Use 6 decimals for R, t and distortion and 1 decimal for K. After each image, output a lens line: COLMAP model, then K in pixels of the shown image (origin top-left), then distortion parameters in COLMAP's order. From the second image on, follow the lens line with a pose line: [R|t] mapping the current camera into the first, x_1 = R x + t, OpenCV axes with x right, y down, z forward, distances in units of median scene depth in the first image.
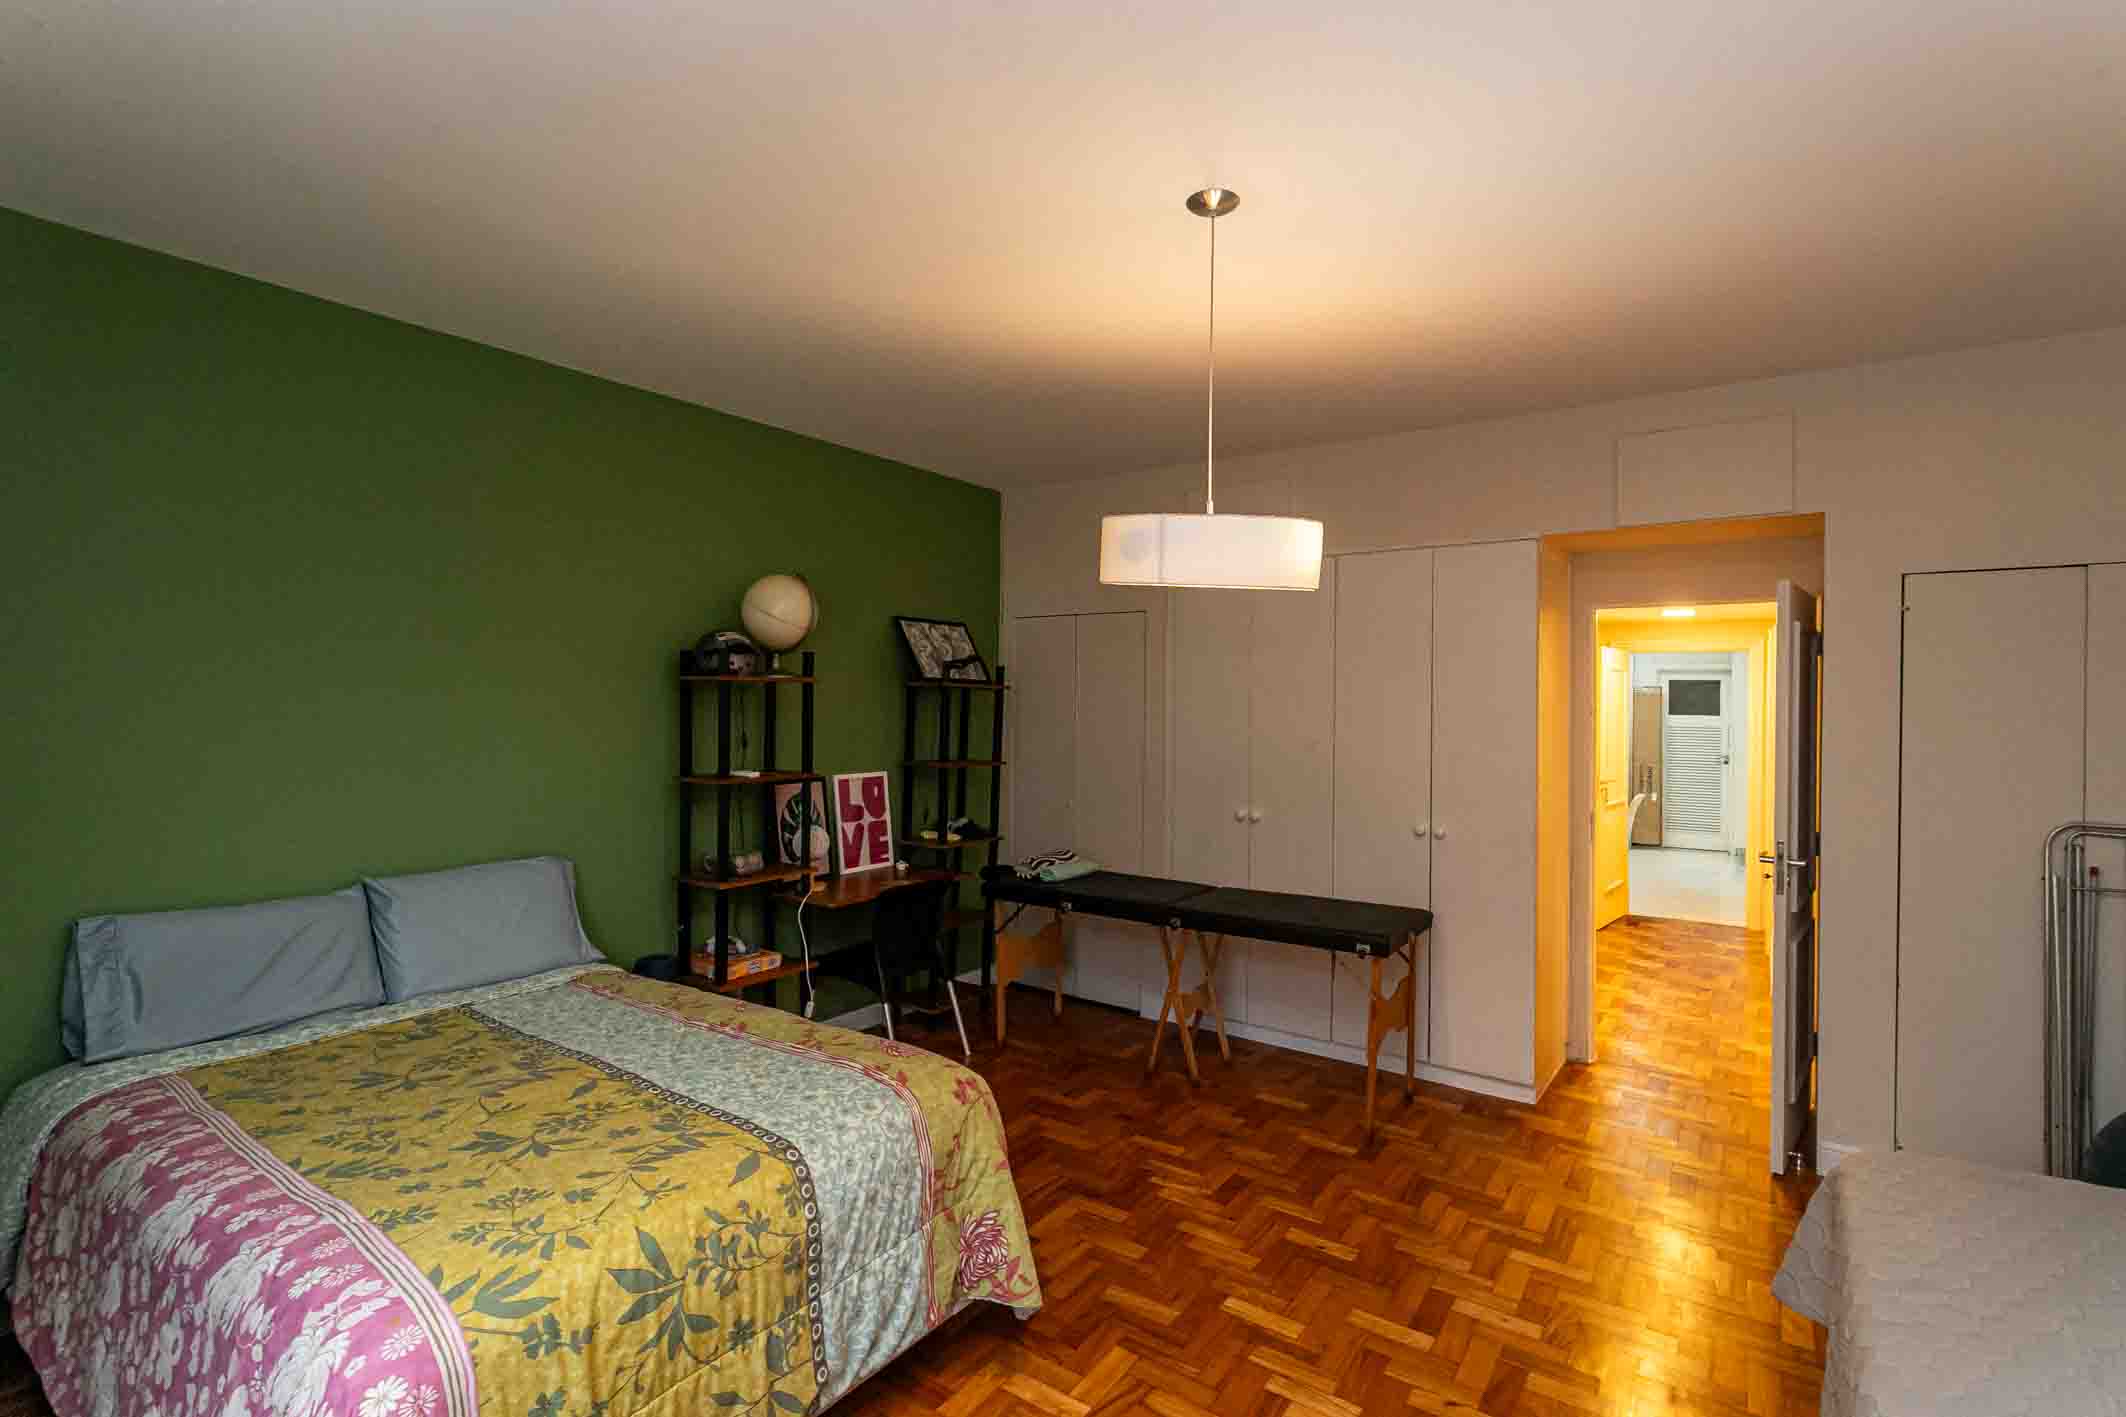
lens RADIAL K [[1012.8, 0, 1062.0], [0, 1012.8, 694.1], [0, 0, 1]] dist [-0.000693, -0.000249]
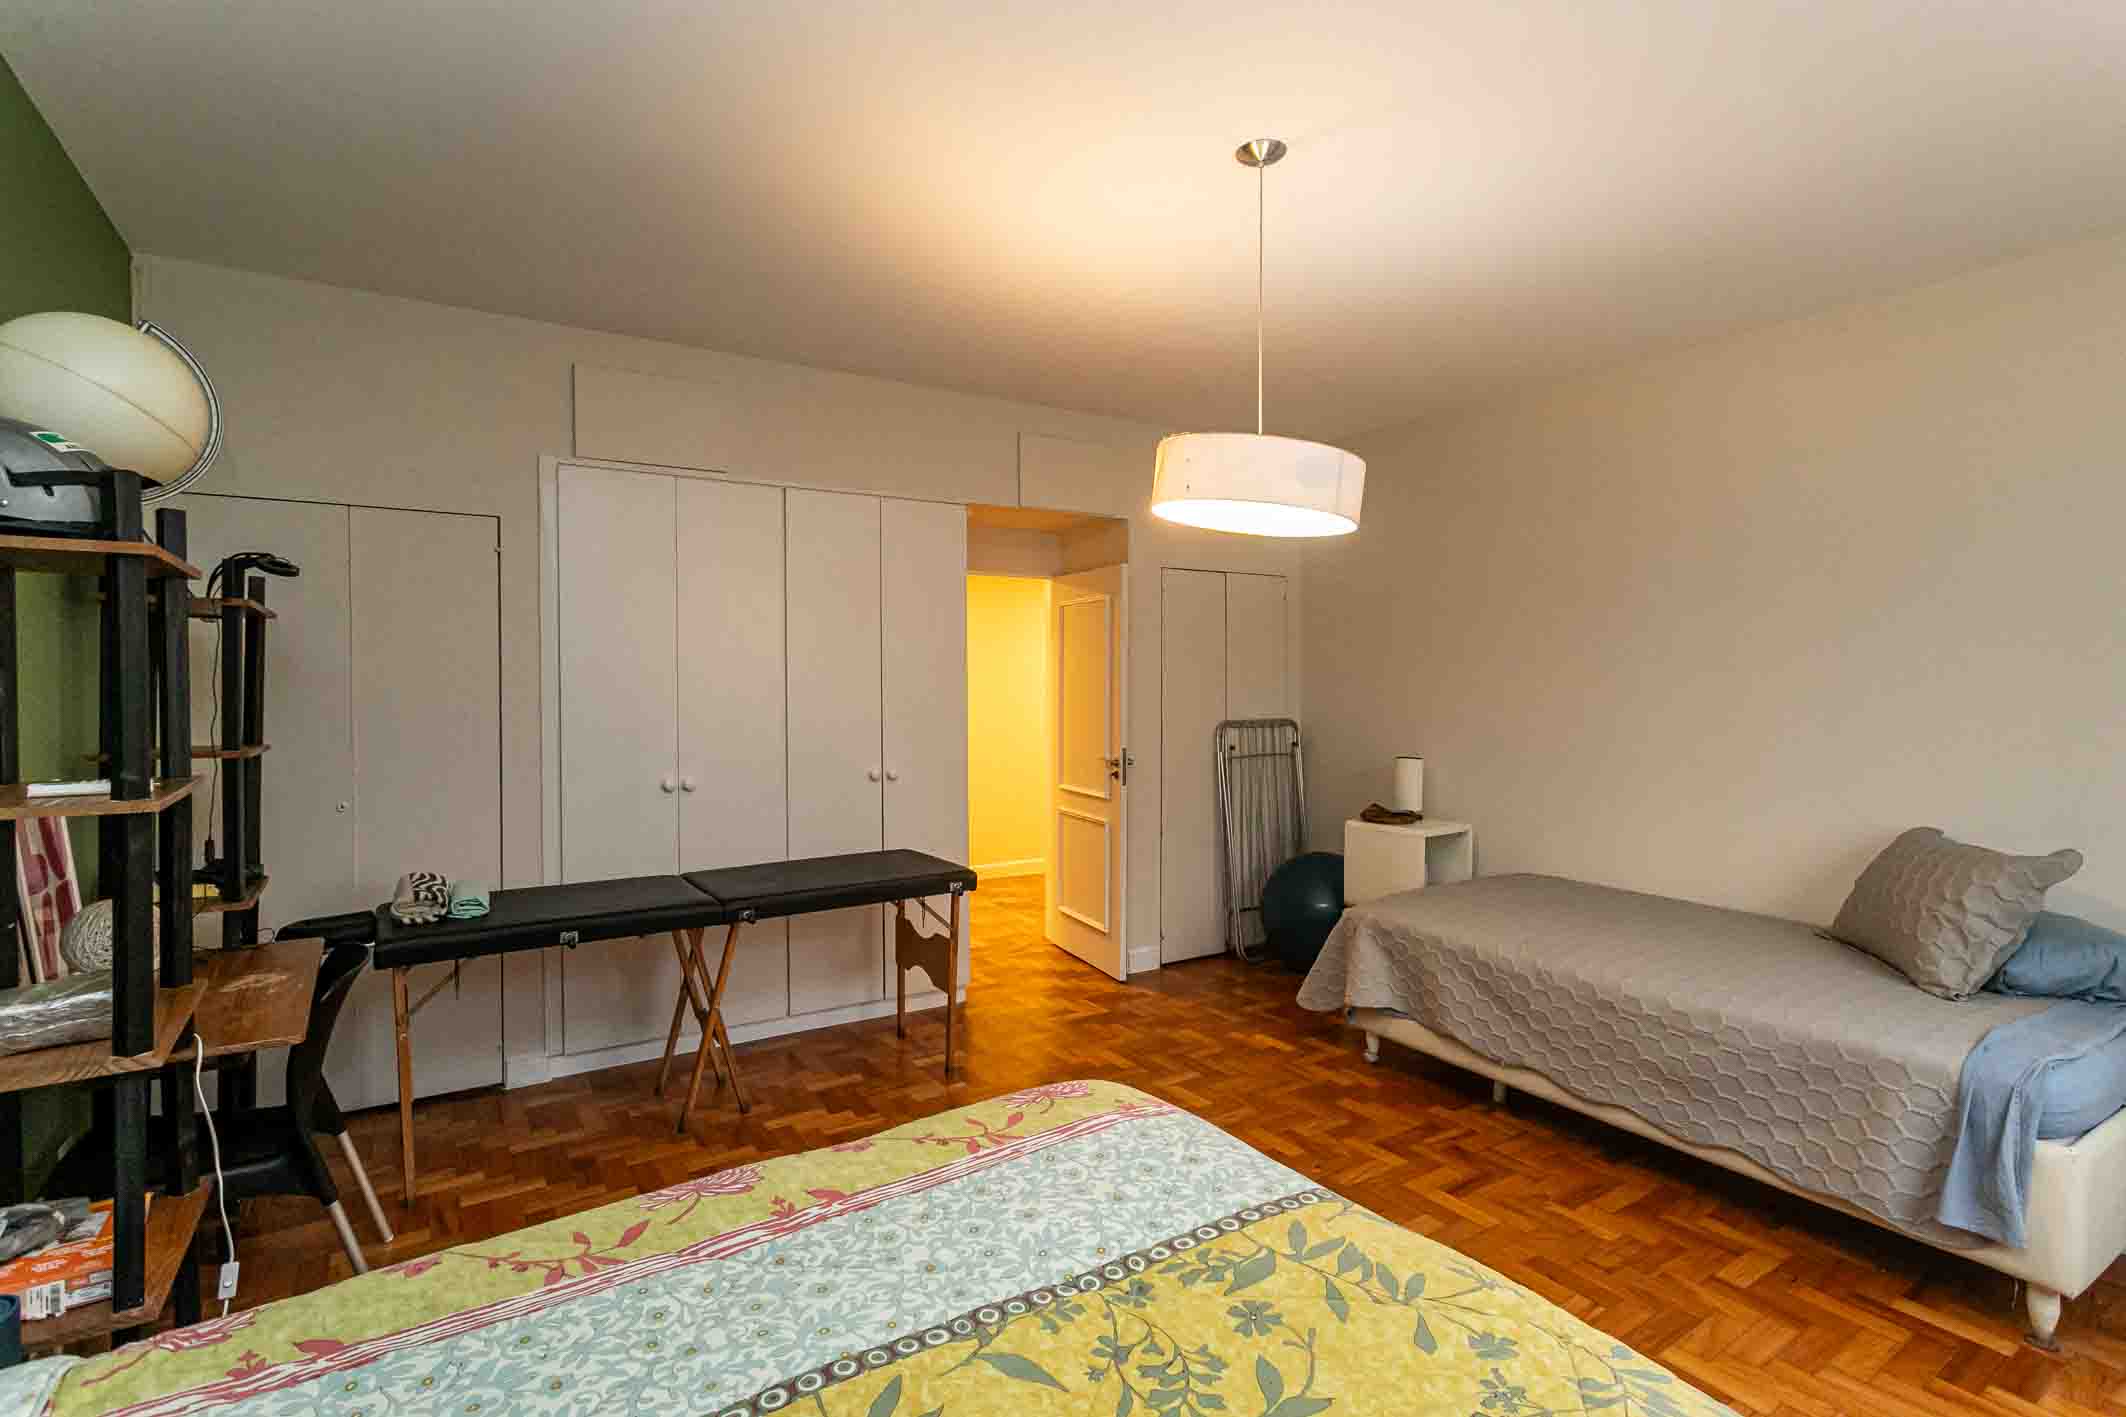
lens RADIAL K [[1012.8, 0, 1062.0], [0, 1012.8, 694.1], [0, 0, 1]] dist [-0.000693, -0.000249]
pose [[0.366644, -0.023288, 0.930070, -0.883388], [-0.000078, 0.999686, 0.025062, 0.046620], [-0.930361, -0.009261, 0.366527, 0.773130]]
